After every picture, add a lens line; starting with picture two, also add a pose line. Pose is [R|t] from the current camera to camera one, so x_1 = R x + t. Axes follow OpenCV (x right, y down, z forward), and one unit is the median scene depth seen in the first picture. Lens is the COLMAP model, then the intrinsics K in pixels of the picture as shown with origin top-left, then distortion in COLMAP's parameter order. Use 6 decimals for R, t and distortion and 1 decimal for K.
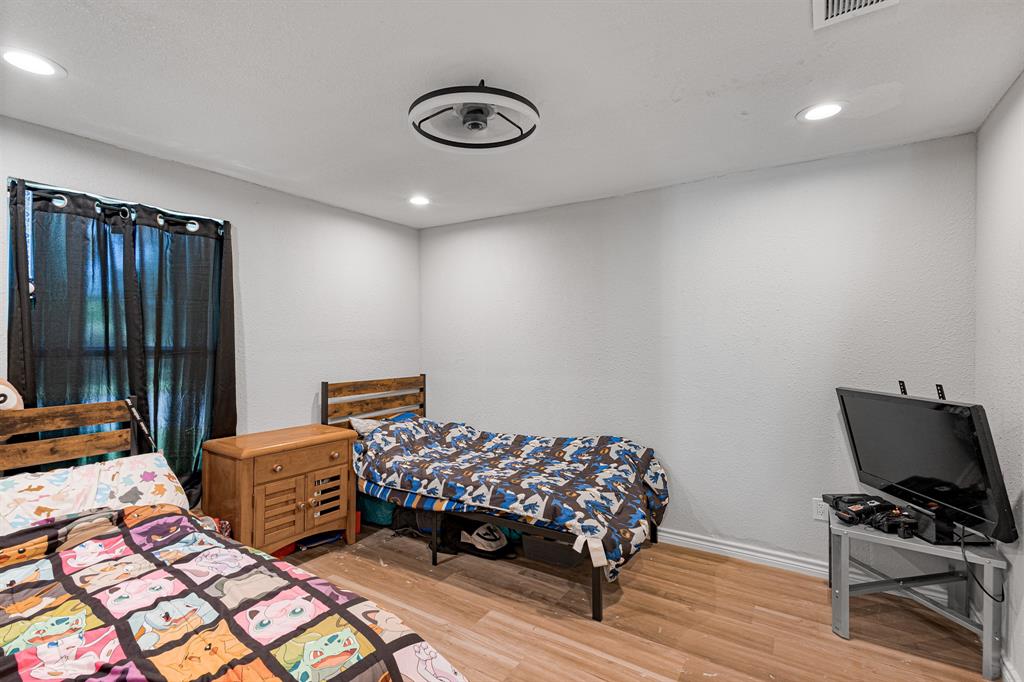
lens RADIAL K [[471.2, 0, 508.9], [0, 471.2, 342.9], [0, 0, 1]] dist [0.008448, 0.000132]
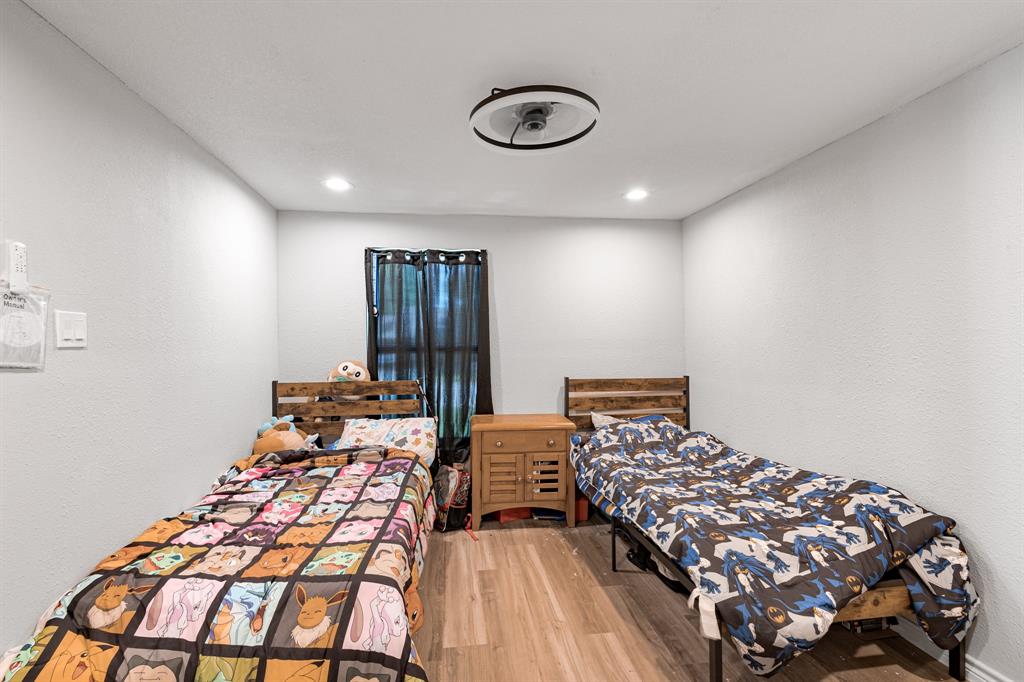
lens RADIAL K [[471.2, 0, 508.9], [0, 471.2, 342.9], [0, 0, 1]] dist [0.008448, 0.000132]
pose [[0.645238, -0.001186, -0.763981, 0.437753], [0.002675, 0.999996, 0.000707, 0.000410], [0.763977, -0.002500, 0.645239, 0.205169]]
